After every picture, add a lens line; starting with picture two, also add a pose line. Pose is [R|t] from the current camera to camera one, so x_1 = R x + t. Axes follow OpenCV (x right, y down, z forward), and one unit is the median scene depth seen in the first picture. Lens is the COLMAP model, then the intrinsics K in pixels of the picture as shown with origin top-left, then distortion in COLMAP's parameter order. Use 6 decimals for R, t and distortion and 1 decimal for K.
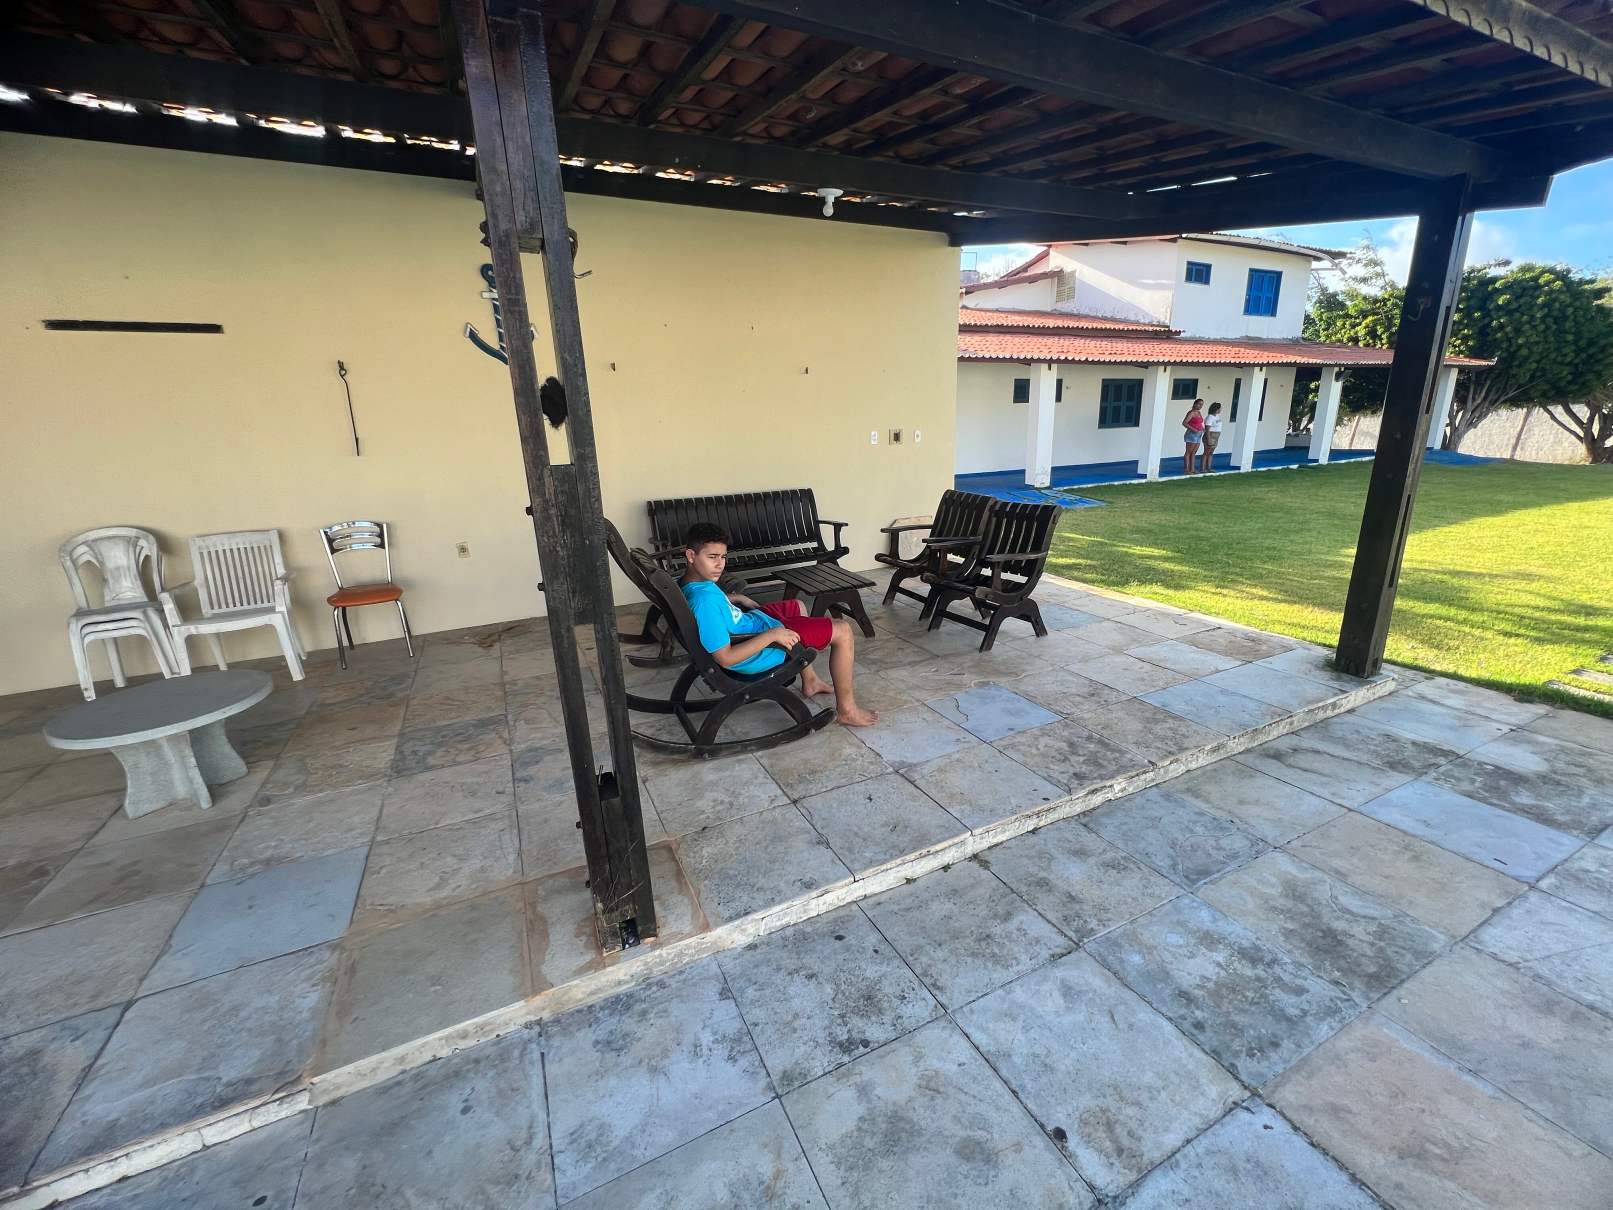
lens RADIAL K [[644.9, 0, 800.7], [0, 644.9, 598.5], [0, 0, 1]] dist [-0.001501, 0.000672]
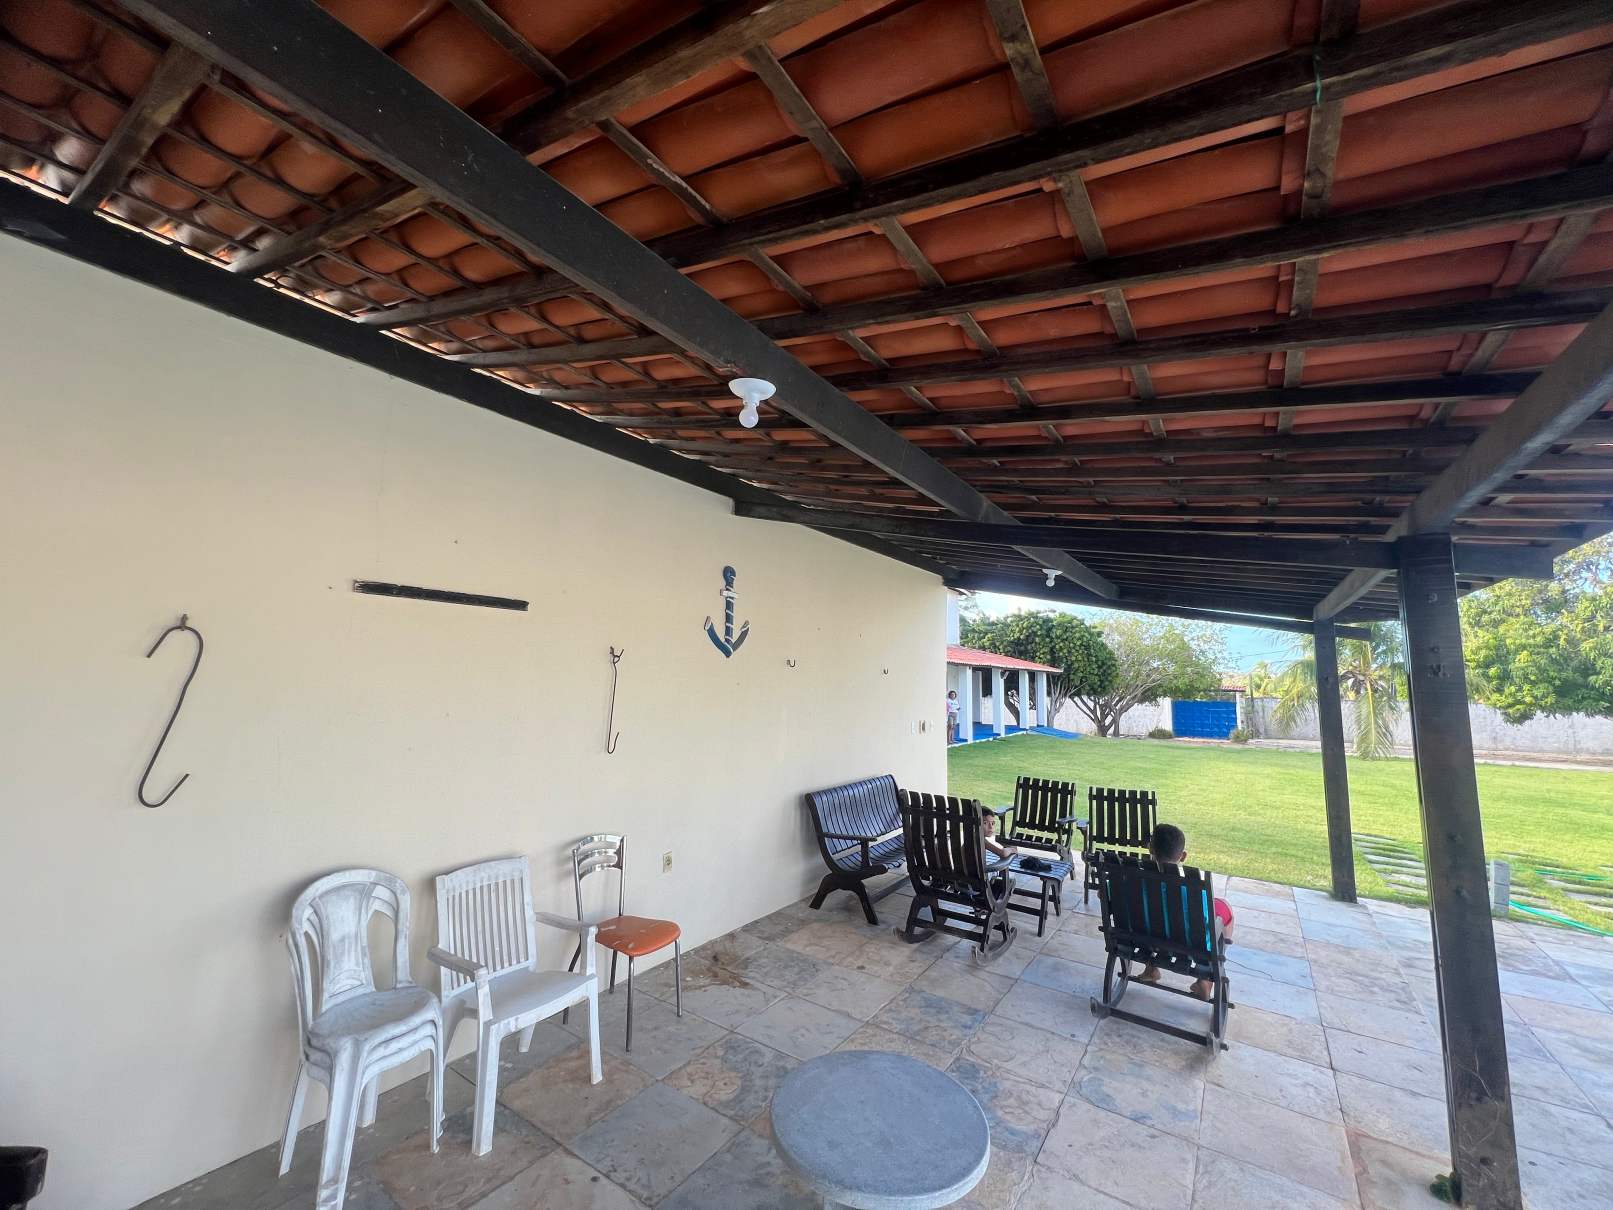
lens RADIAL K [[644.9, 0, 800.7], [0, 644.9, 598.5], [0, 0, 1]] dist [-0.001501, 0.000672]
pose [[0.865660, 0.116016, 0.487004, -0.972316], [0.079614, 0.928497, -0.362705, -0.088847], [-0.494261, 0.352752, 0.794526, 0.140801]]
